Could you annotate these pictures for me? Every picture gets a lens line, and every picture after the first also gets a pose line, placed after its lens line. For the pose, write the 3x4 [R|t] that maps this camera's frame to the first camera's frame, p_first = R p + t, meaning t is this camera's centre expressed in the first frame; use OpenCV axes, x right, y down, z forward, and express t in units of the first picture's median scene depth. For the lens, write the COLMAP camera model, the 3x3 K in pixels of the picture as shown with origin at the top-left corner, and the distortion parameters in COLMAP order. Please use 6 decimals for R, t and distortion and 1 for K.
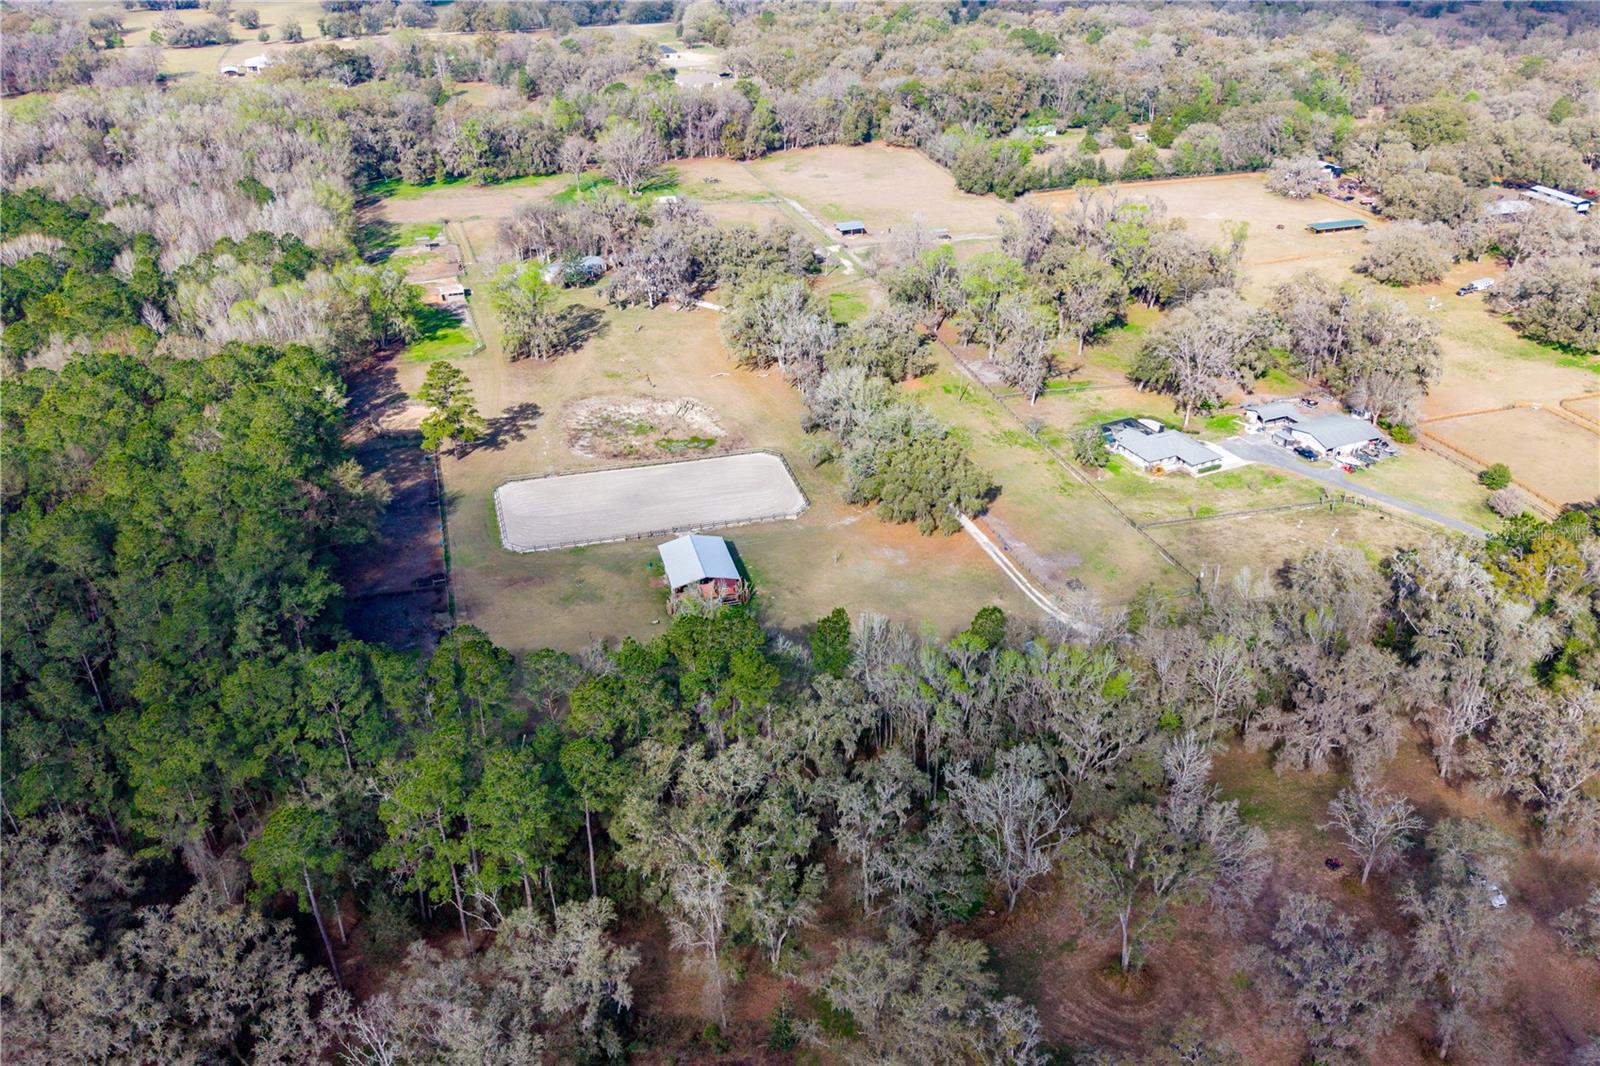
lens RADIAL K [[1269.9, 0, 800.0], [0, 1269.9, 533.0], [0, 0, 1]] dist [0.000283, 0.003485]
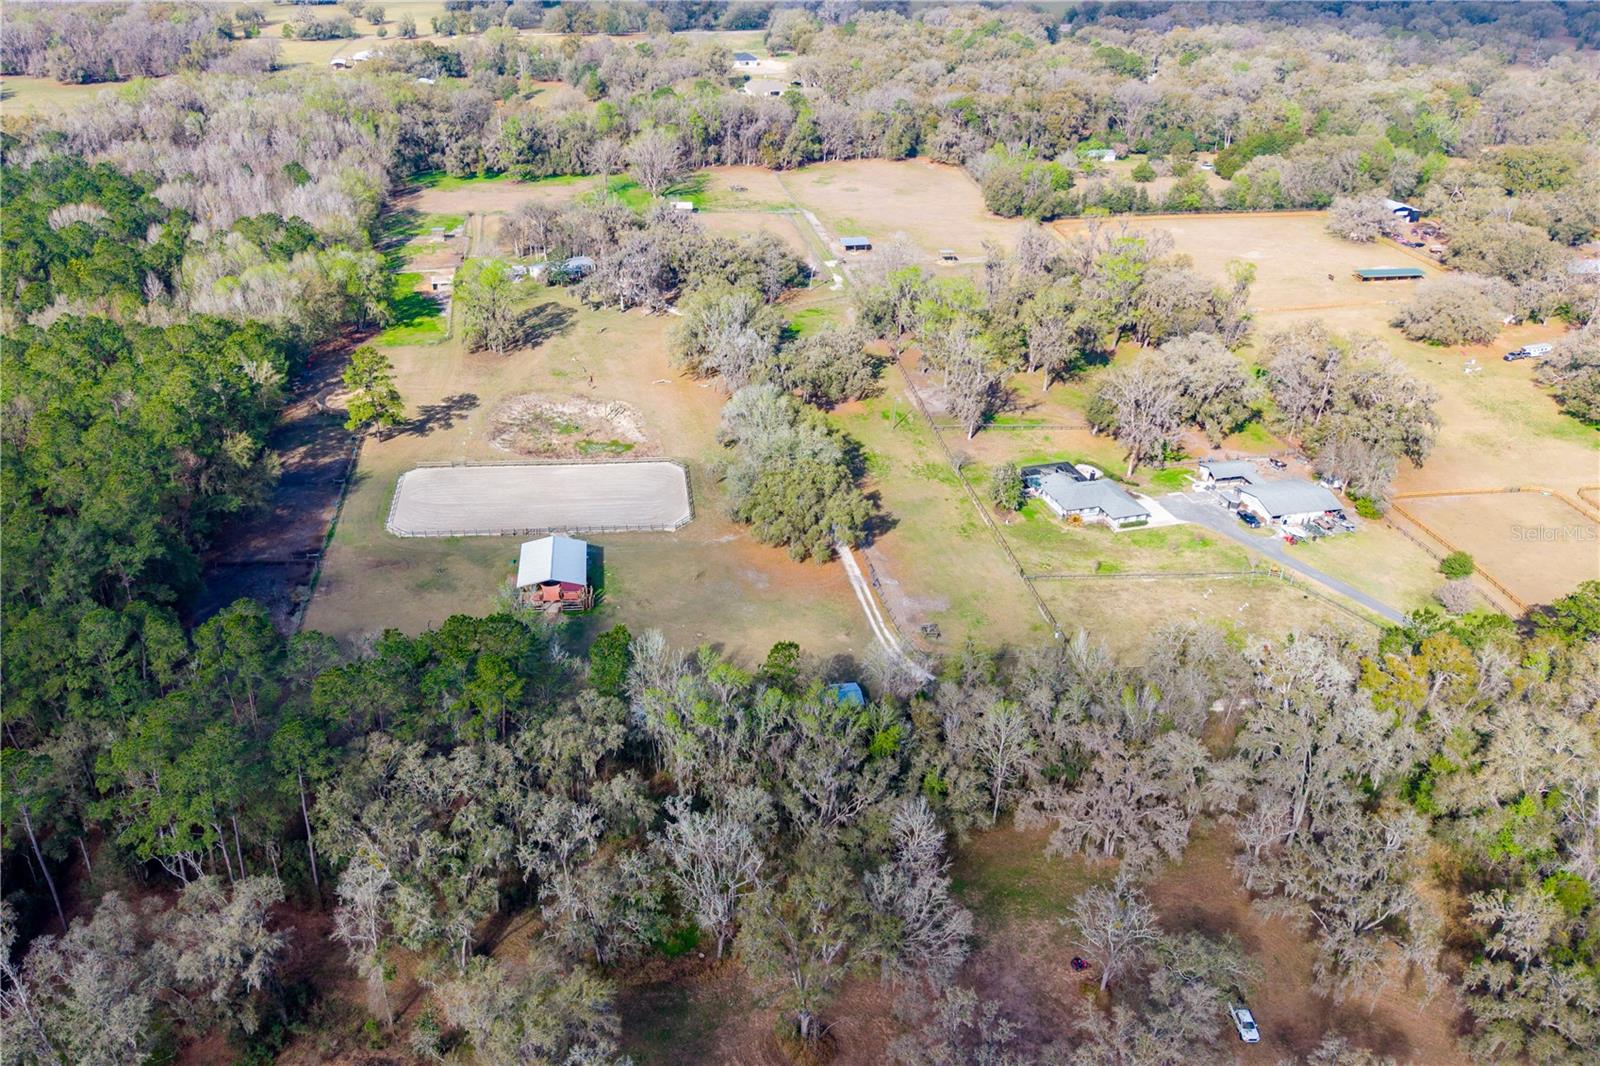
lens RADIAL K [[1269.9, 0, 800.0], [0, 1269.9, 533.0], [0, 0, 1]] dist [0.000283, 0.003485]
pose [[0.977613, 0.102492, -0.183759, 0.217154], [-0.103564, 0.994616, 0.003781, -0.019040], [0.183158, 0.015335, 0.982964, 0.034768]]
